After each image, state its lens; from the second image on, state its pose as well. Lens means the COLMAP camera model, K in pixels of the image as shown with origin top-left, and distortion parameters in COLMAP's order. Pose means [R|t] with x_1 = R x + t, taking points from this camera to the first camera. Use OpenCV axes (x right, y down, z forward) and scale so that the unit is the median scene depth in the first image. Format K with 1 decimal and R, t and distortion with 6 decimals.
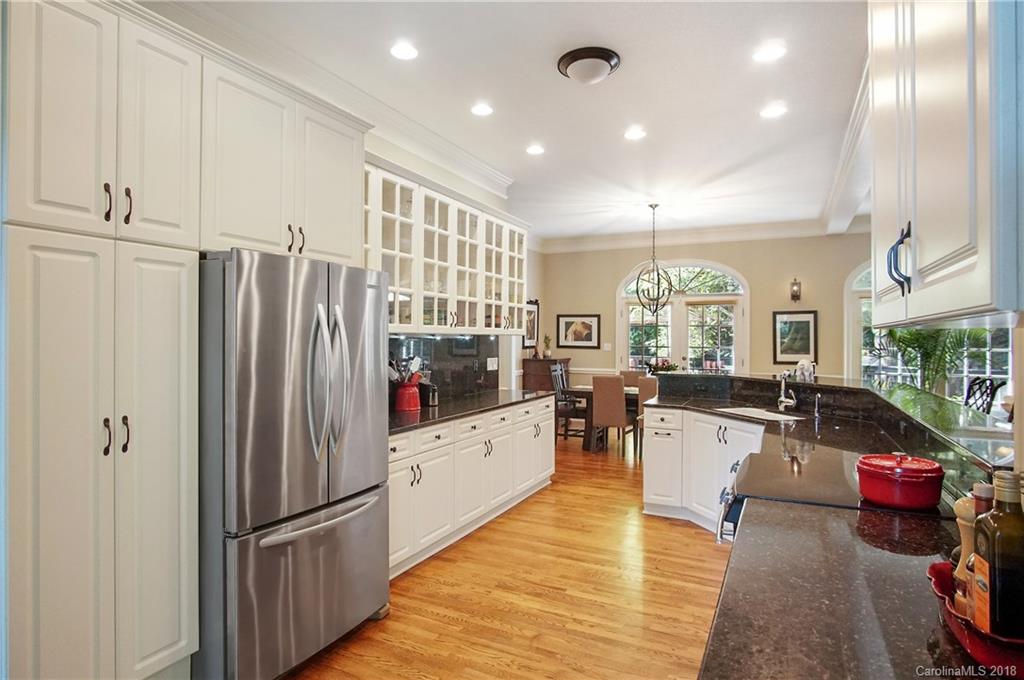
lens RADIAL K [[554.9, 0, 512.0], [0, 554.9, 340.0], [0, 0, 1]] dist [-0.024166, 0.002479]
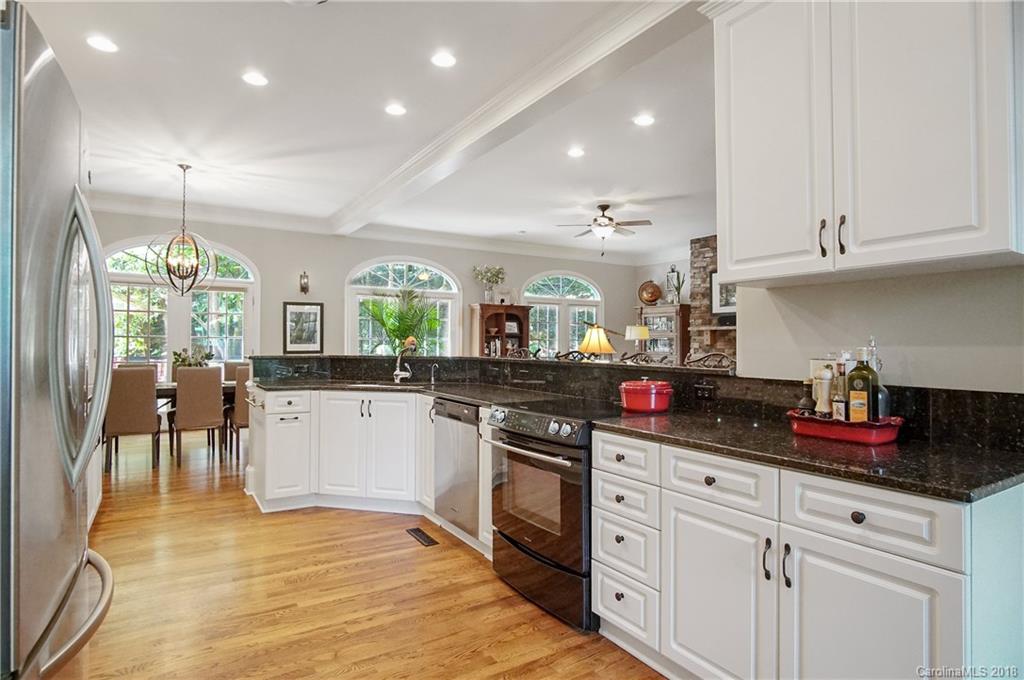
lens RADIAL K [[553.9, 0, 513.0], [0, 553.9, 336.8], [0, 0, 1]] dist [-0.022097, 0.002038]
pose [[0.521342, 0.009424, 0.853296, -0.174031], [0.000973, 0.999932, -0.011637, 0.025400], [-0.853347, 0.006897, 0.521297, 0.117192]]
